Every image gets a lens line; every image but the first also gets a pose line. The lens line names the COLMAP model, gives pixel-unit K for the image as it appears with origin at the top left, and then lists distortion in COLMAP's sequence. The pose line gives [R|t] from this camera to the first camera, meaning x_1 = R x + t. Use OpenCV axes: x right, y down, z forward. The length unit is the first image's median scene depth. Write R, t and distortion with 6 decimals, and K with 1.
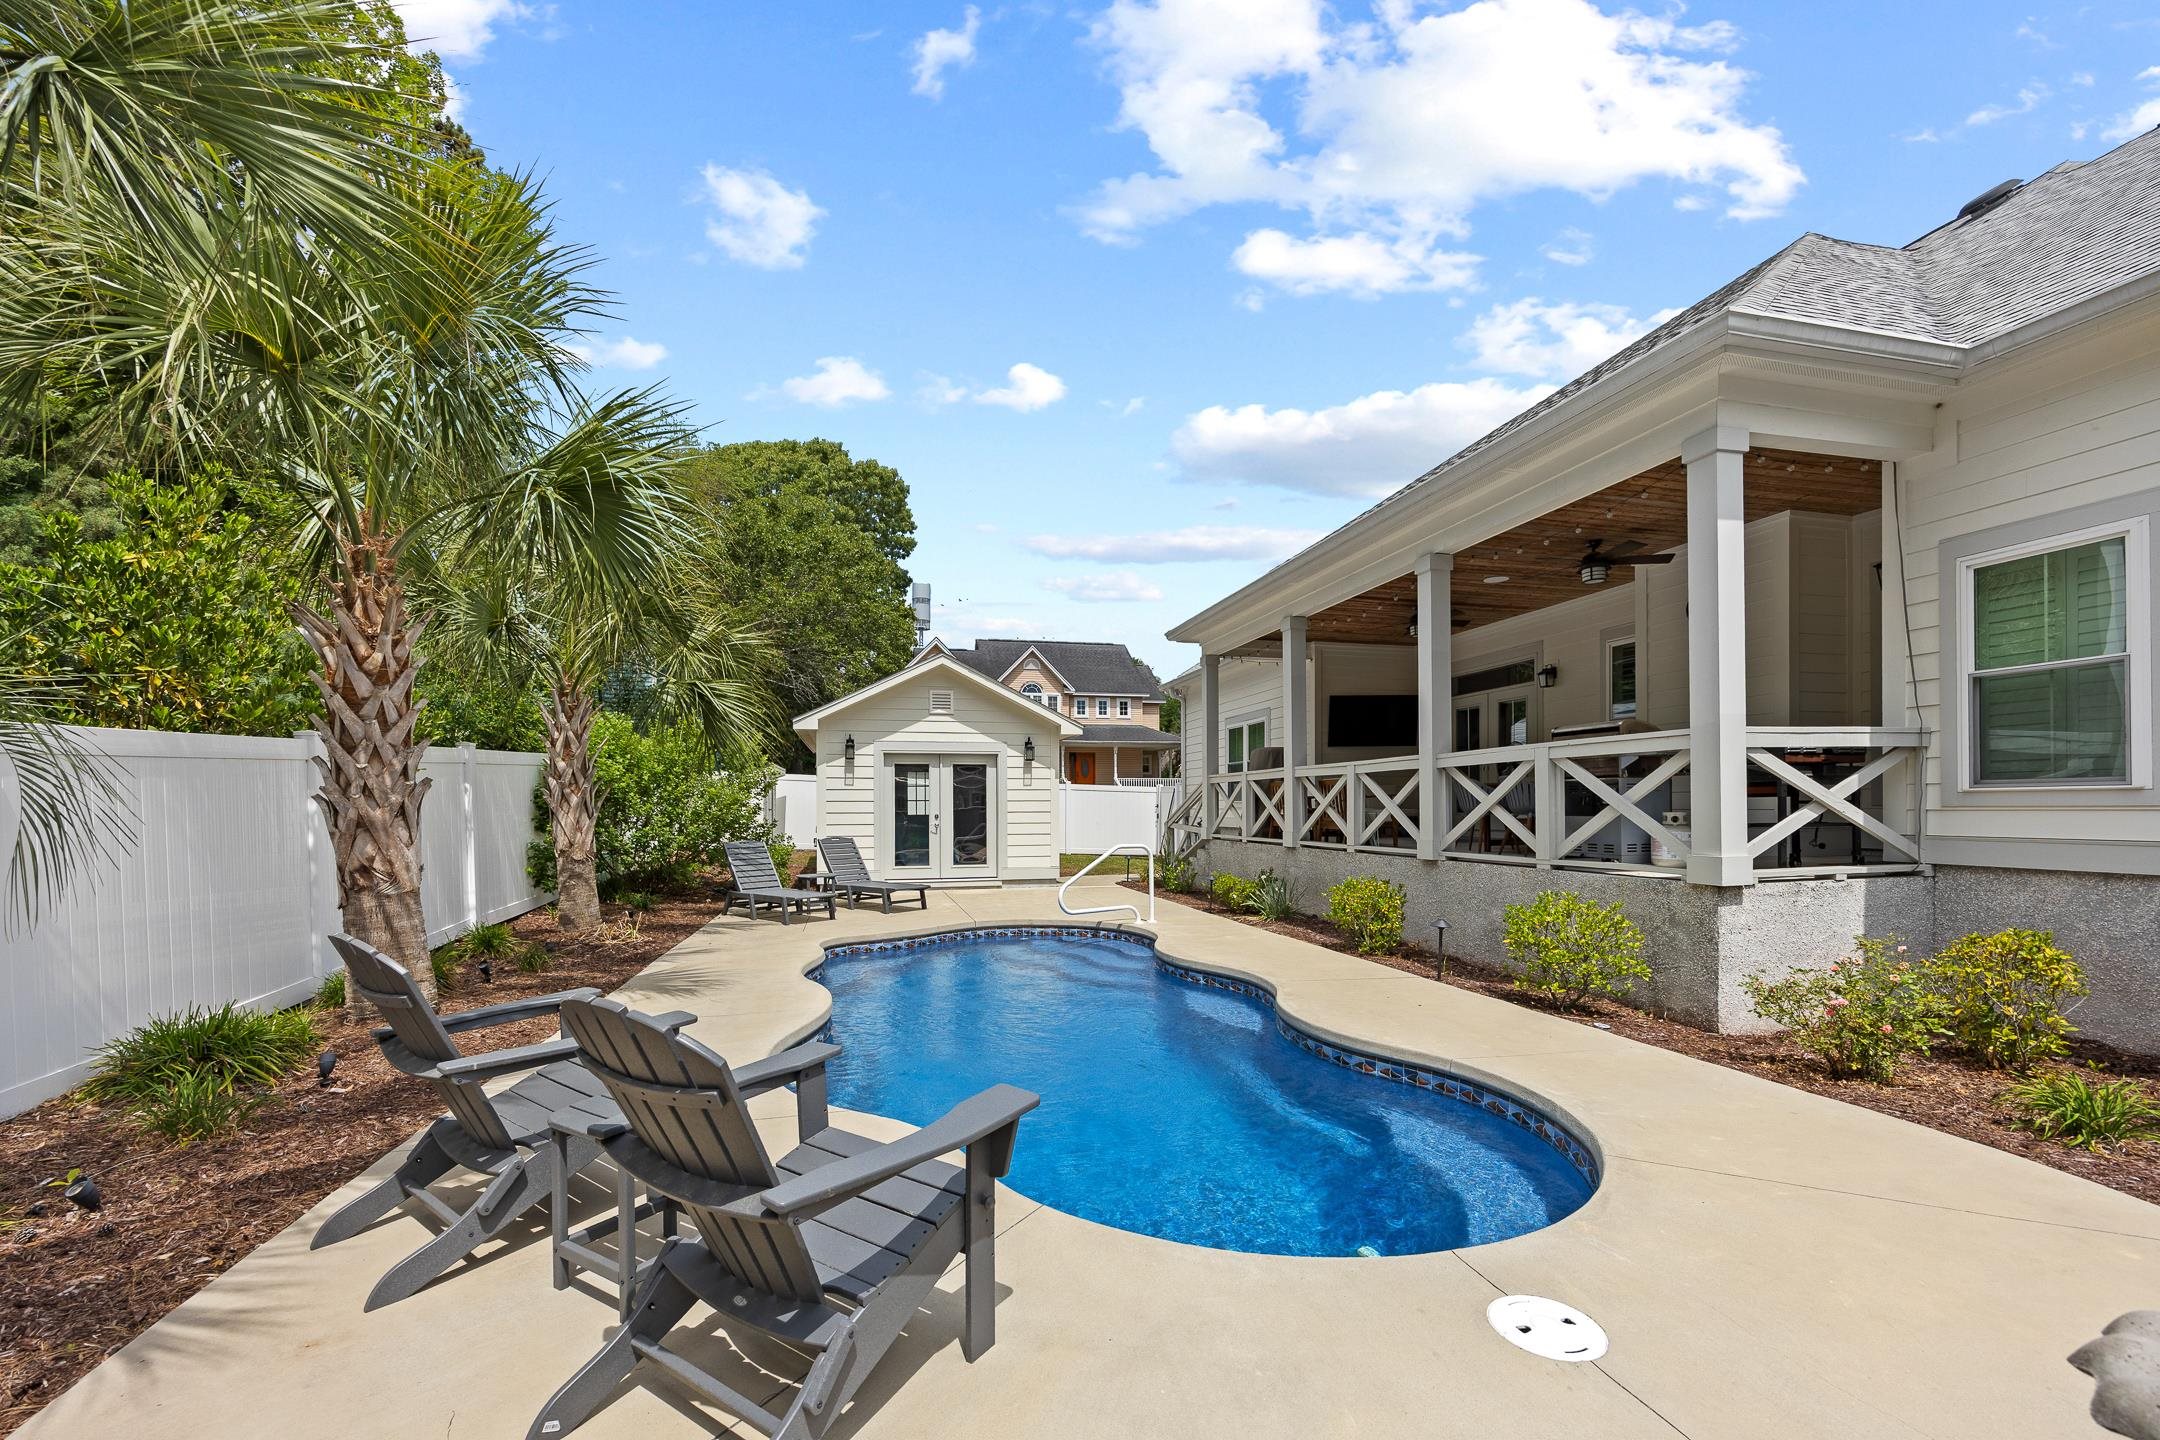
lens RADIAL K [[865.9, 0, 1079.1], [0, 865.9, 802.5], [0, 0, 1]] dist [-0.001575, -0.000277]
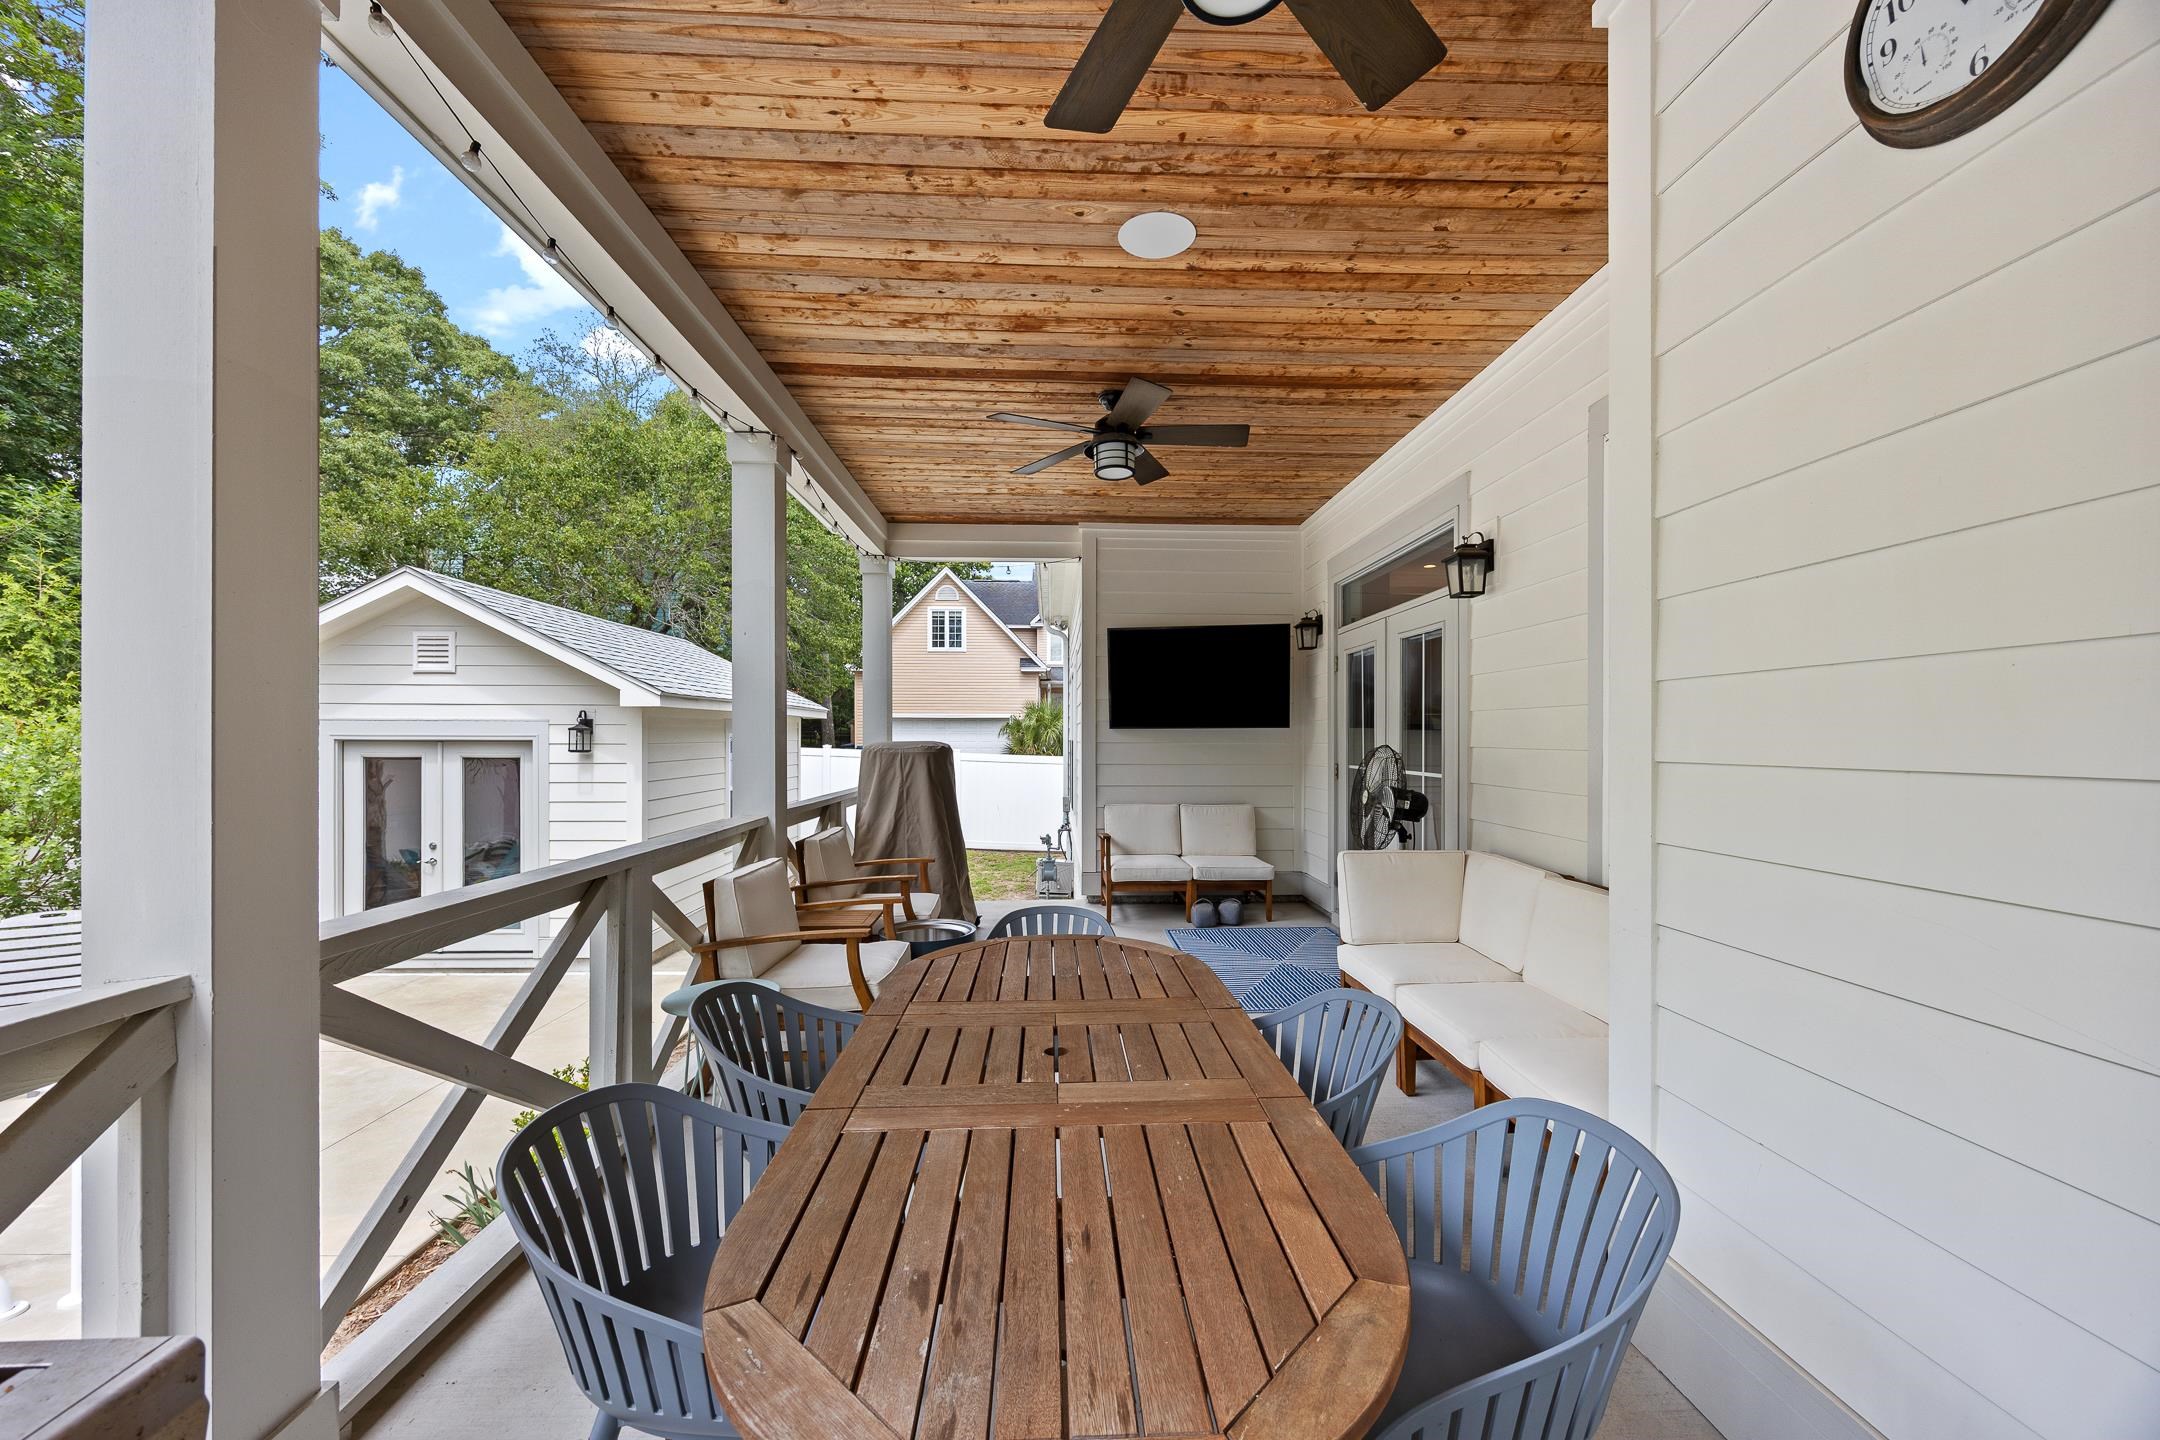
lens RADIAL K [[839.1, 0, 1089.0], [0, 839.1, 723.8], [0, 0, 1]] dist [-0.000405, -0.000091]
pose [[0.980161, 0.005245, -0.198135, 0.565245], [-0.007448, 0.999918, -0.010376, -0.094248], [0.198065, 0.011645, 0.980120, 0.777152]]
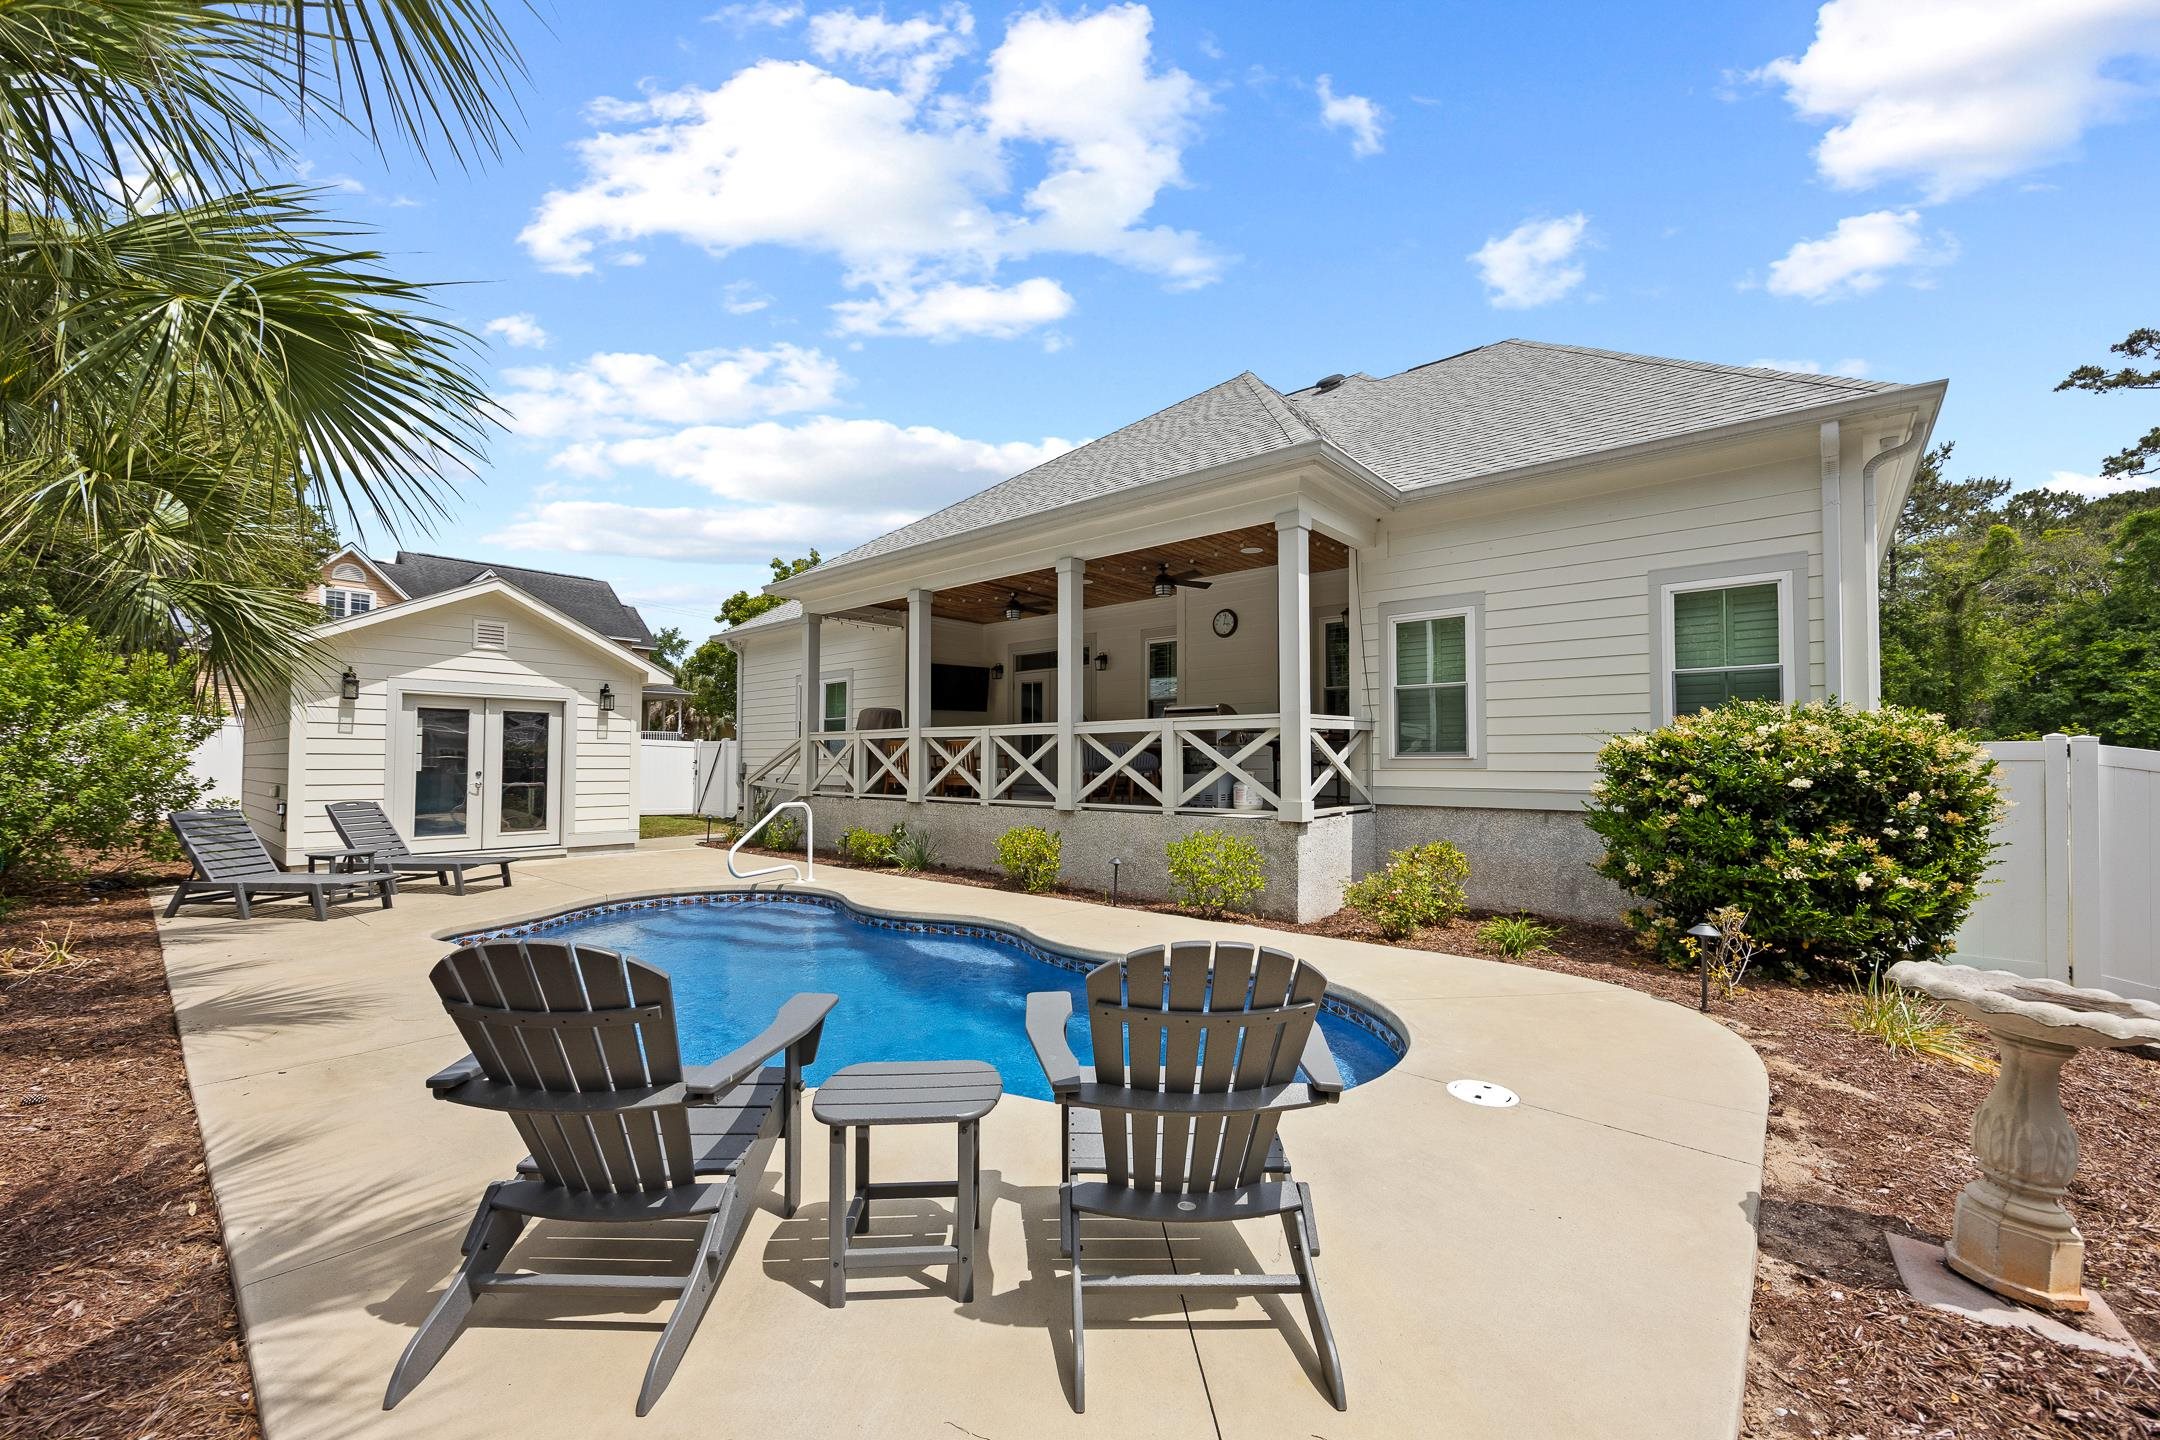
lens RADIAL K [[839.1, 0, 1082.3], [0, 839.1, 736.0], [0, 0, 1]] dist [-0.000405, -0.000091]
pose [[0.816219, 0.025454, 0.577182, -0.230277], [-0.009670, 0.999491, -0.030404, -0.001485], [-0.577662, 0.019235, 0.816049, 0.032023]]
